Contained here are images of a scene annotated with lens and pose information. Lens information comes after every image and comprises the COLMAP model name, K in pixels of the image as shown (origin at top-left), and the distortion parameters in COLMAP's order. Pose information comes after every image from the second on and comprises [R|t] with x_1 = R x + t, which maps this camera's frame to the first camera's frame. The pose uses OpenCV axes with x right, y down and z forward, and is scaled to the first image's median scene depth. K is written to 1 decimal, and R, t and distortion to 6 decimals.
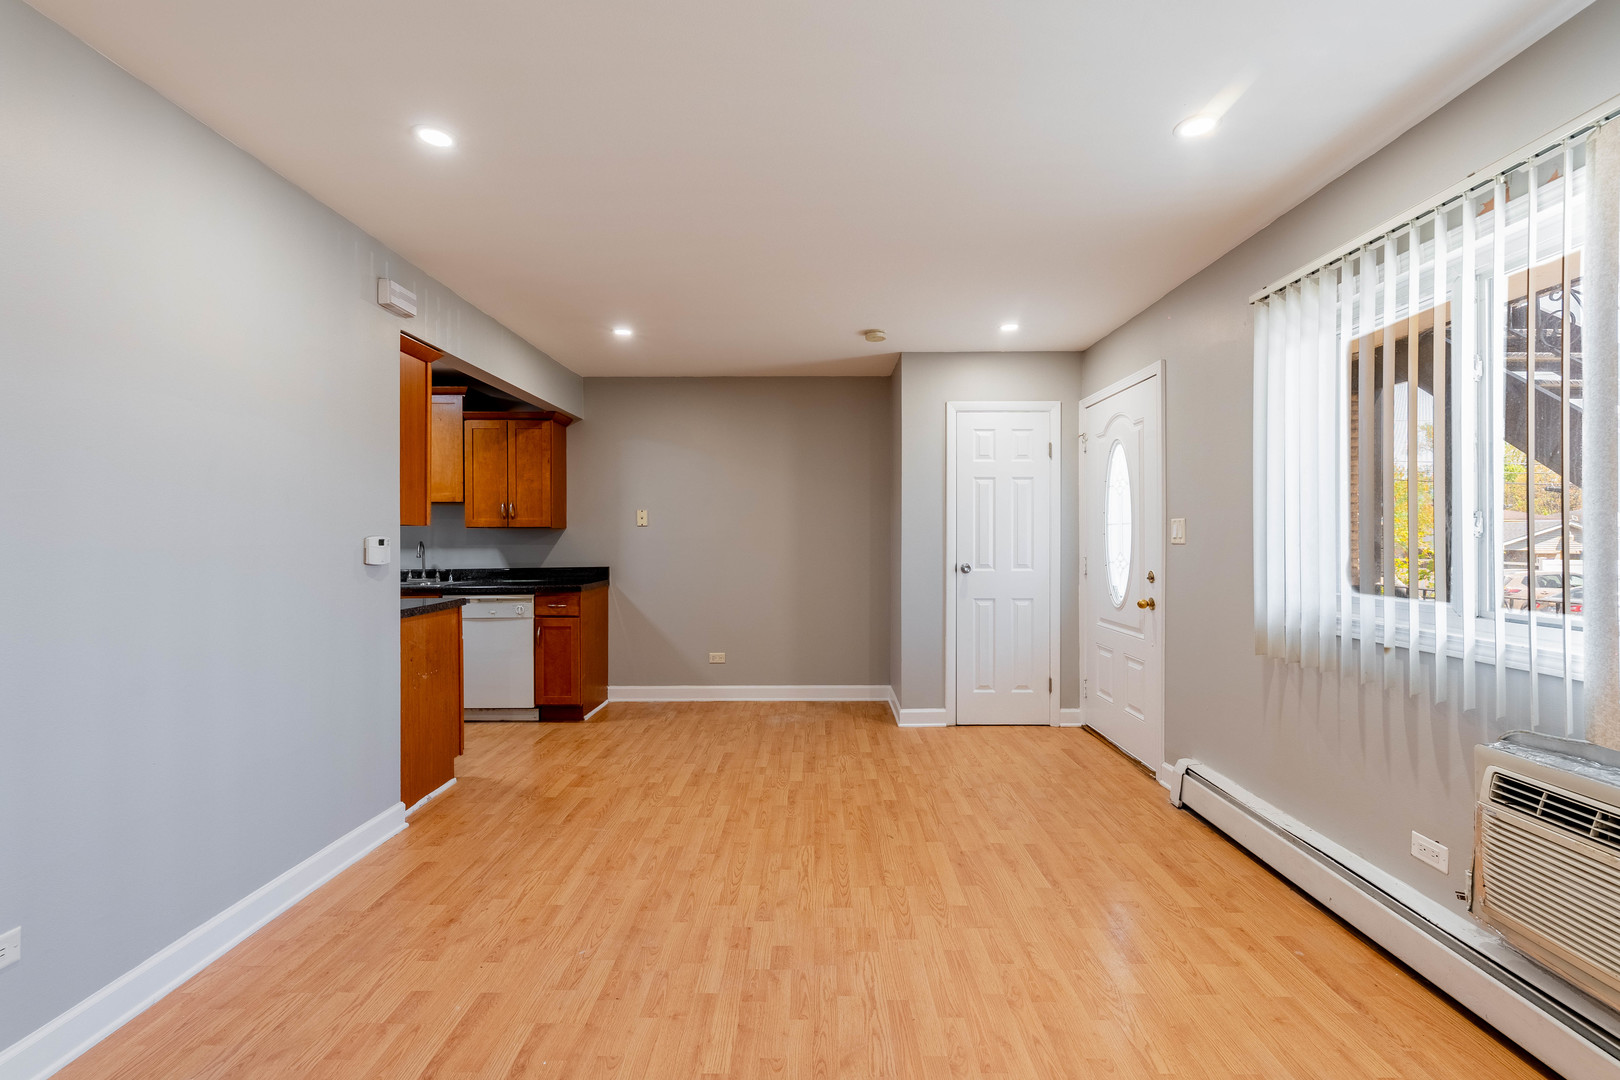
lens RADIAL K [[685.6, 0, 811.2], [0, 685.6, 538.7], [0, 0, 1]] dist [0.002833, 0.000177]
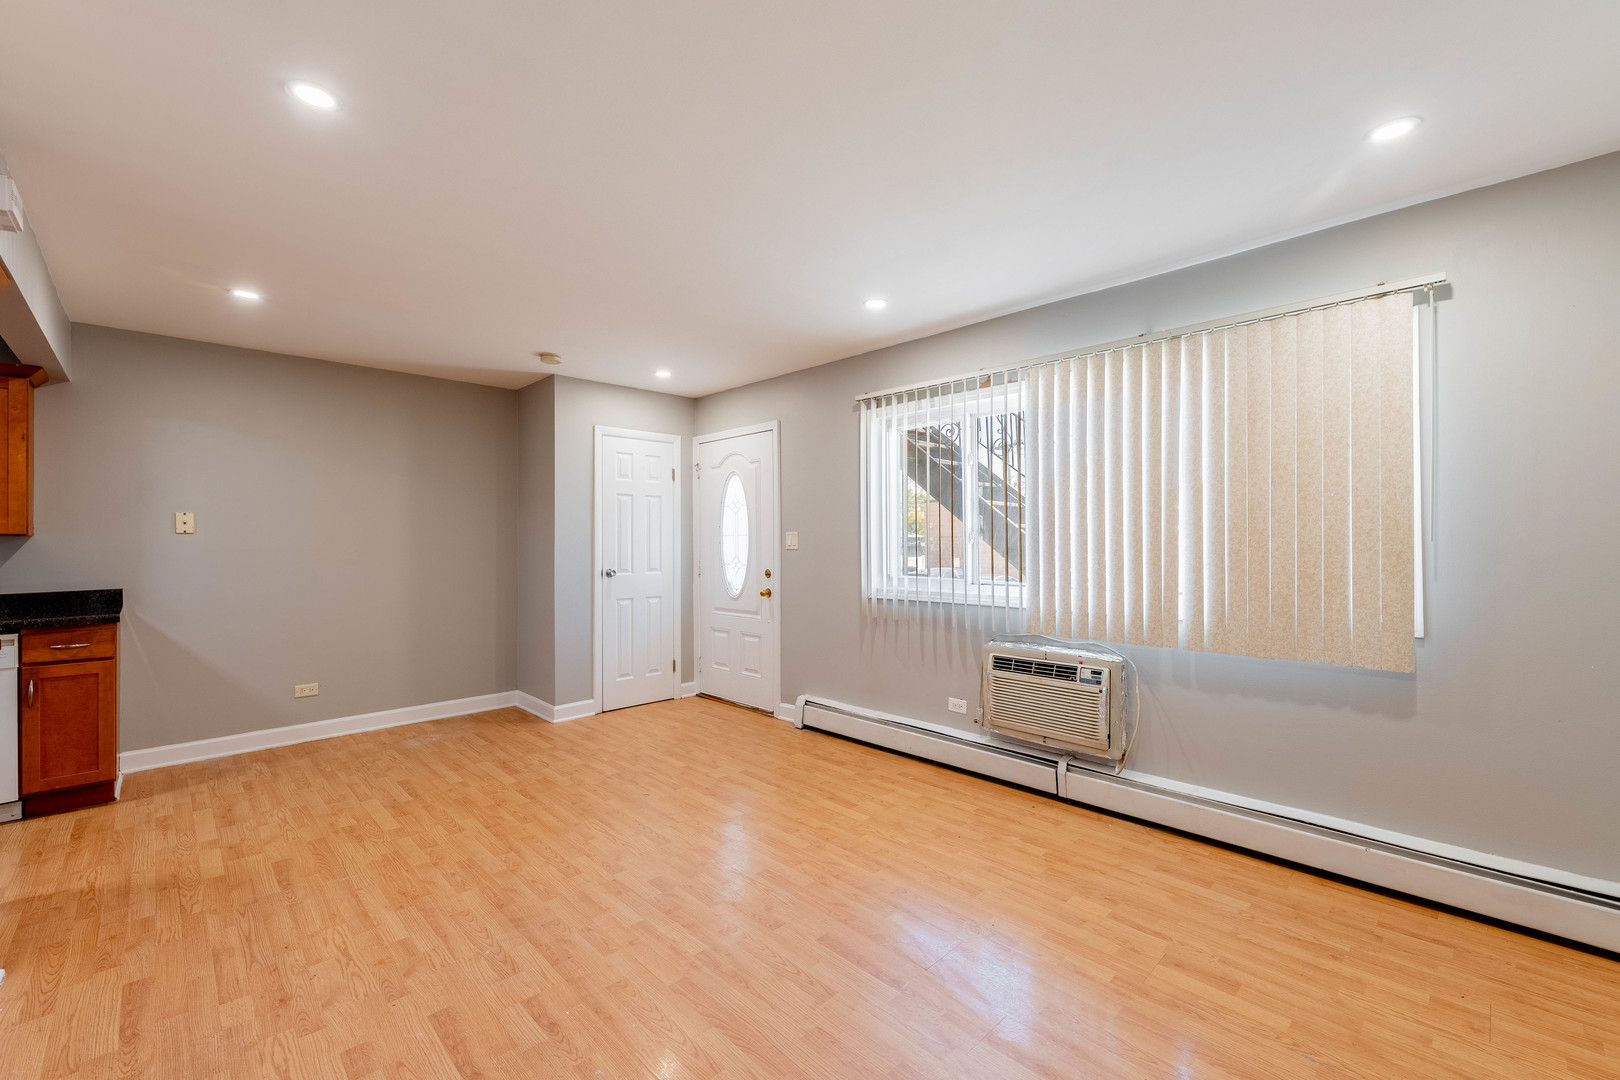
lens RADIAL K [[668.1, 0, 811.4], [0, 668.1, 540.2], [0, 0, 1]] dist [0.006571, -0.003227]
pose [[0.711115, 0.000571, 0.703076, -0.405062], [0.006408, 0.999953, -0.007294, -0.001245], [-0.703047, 0.009693, 0.711078, -0.033736]]
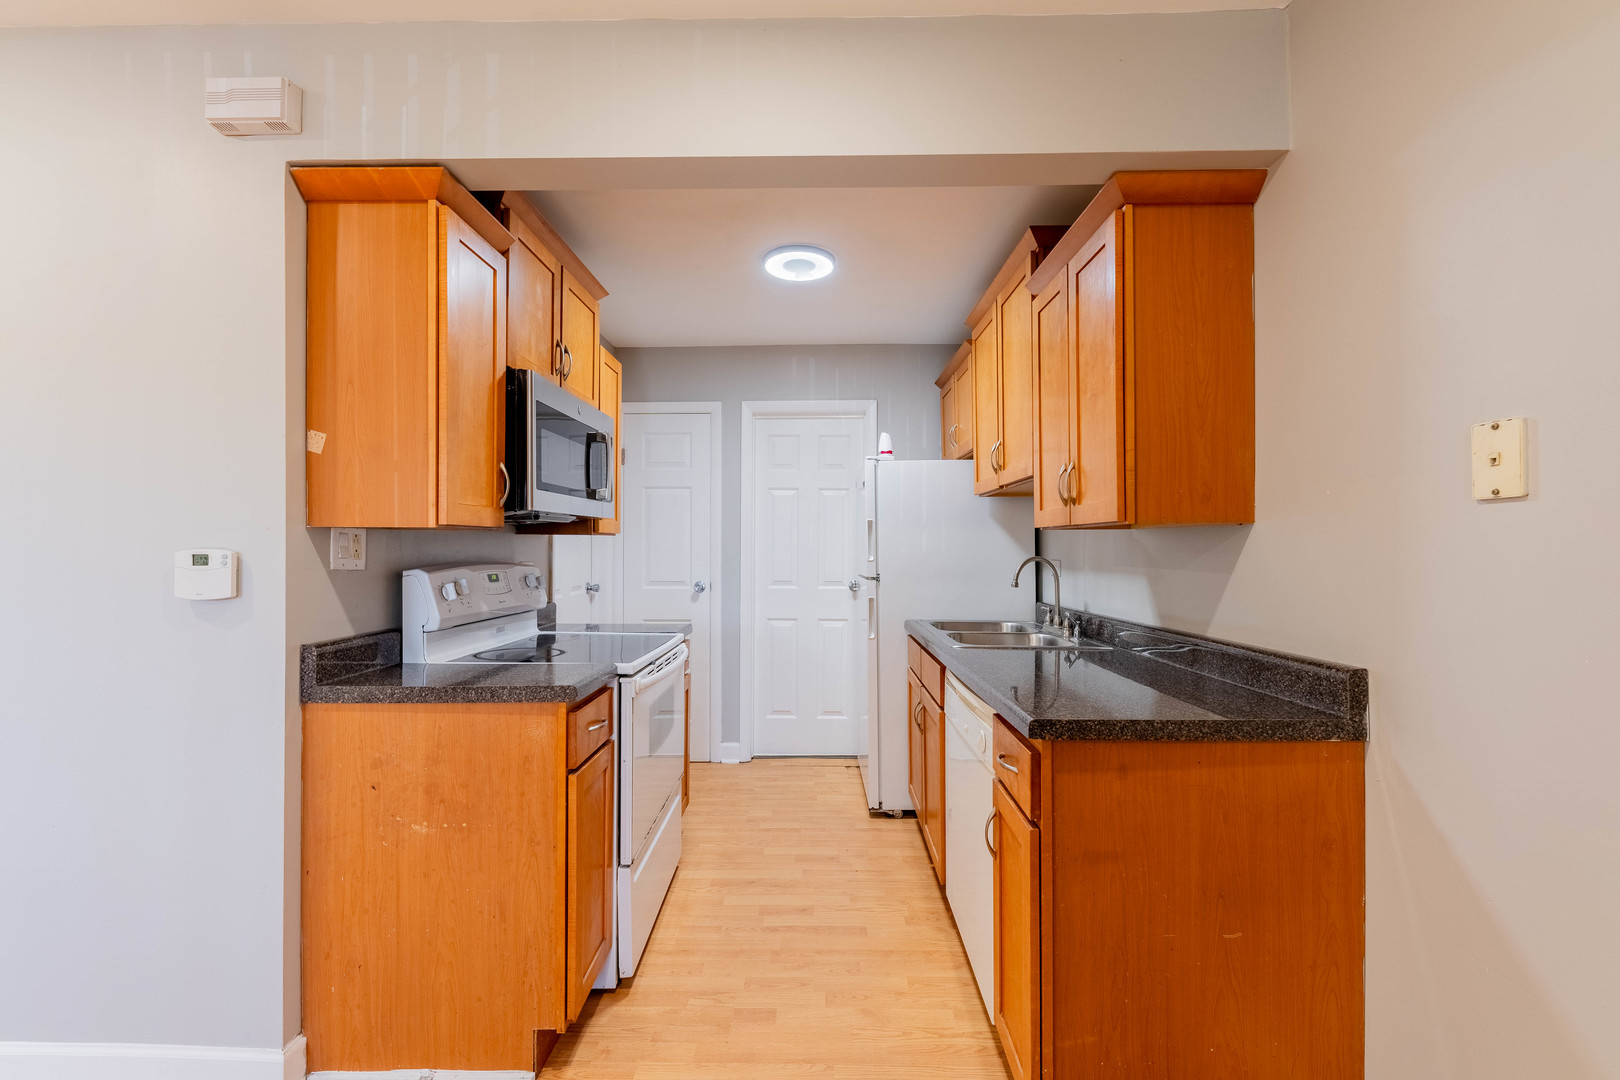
lens RADIAL K [[654.5, 0, 809.4], [0, 654.5, 542.7], [0, 0, 1]] dist [0.002687, -0.000661]
pose [[-0.006638, -0.005099, -0.999965, -0.077016], [-0.003151, 0.999982, -0.005078, -0.005976], [0.999973, 0.003118, -0.006654, 1.172961]]
